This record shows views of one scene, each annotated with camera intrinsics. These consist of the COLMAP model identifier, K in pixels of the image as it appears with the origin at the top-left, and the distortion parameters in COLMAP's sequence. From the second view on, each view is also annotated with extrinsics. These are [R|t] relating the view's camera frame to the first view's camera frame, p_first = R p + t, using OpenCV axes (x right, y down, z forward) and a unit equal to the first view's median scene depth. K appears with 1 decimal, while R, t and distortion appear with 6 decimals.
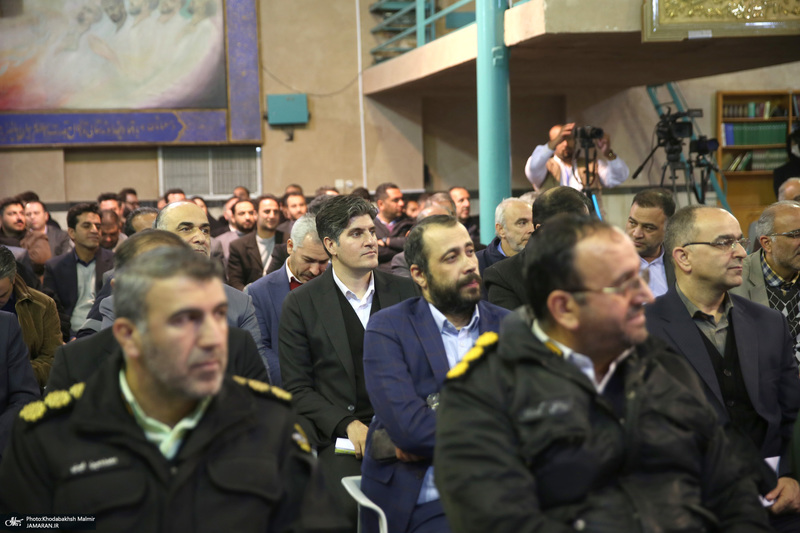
lens RADIAL K [[1248.0, 0, 400.0], [0, 1248.0, 266.5], [0, 0, 1]] dist [0.102959, -0.000252]
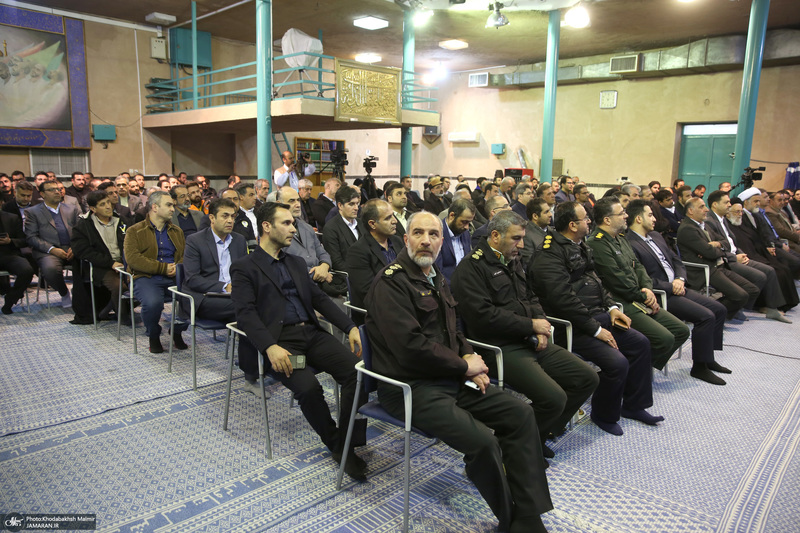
lens RADIAL K [[565.8, 0, 400.0], [0, 565.8, 266.5], [0, 0, 1]] dist [-0.005071, 0.000216]
pose [[0.831637, -0.061424, 0.551912, -0.206371], [0.007460, 0.995010, 0.099498, 0.001119], [-0.555270, -0.078629, 0.827945, -0.025374]]
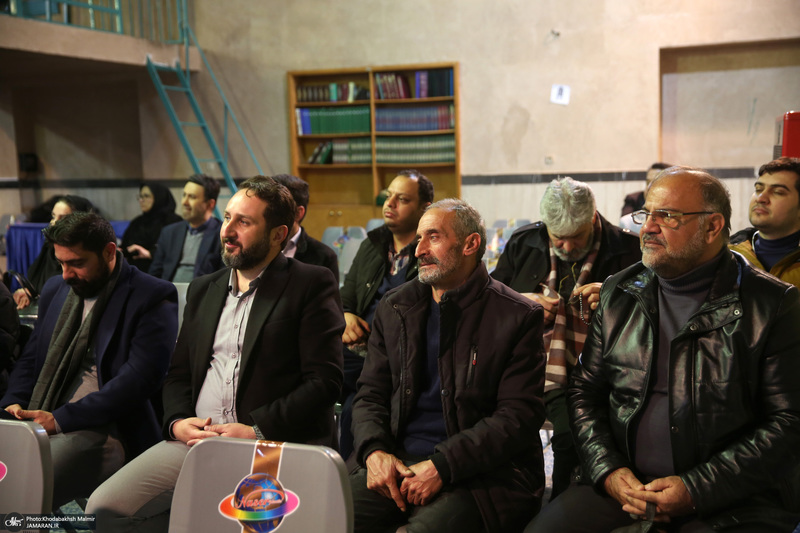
lens RADIAL K [[911.5, 0, 400.0], [0, 911.5, 266.5], [0, 0, 1]] dist [0.084246, 0.006927]
pose [[0.840664, 0.069863, -0.537031, 0.717826], [-0.041295, 0.997026, 0.065061, -0.052729], [0.539980, -0.032518, 0.841050, 0.541702]]
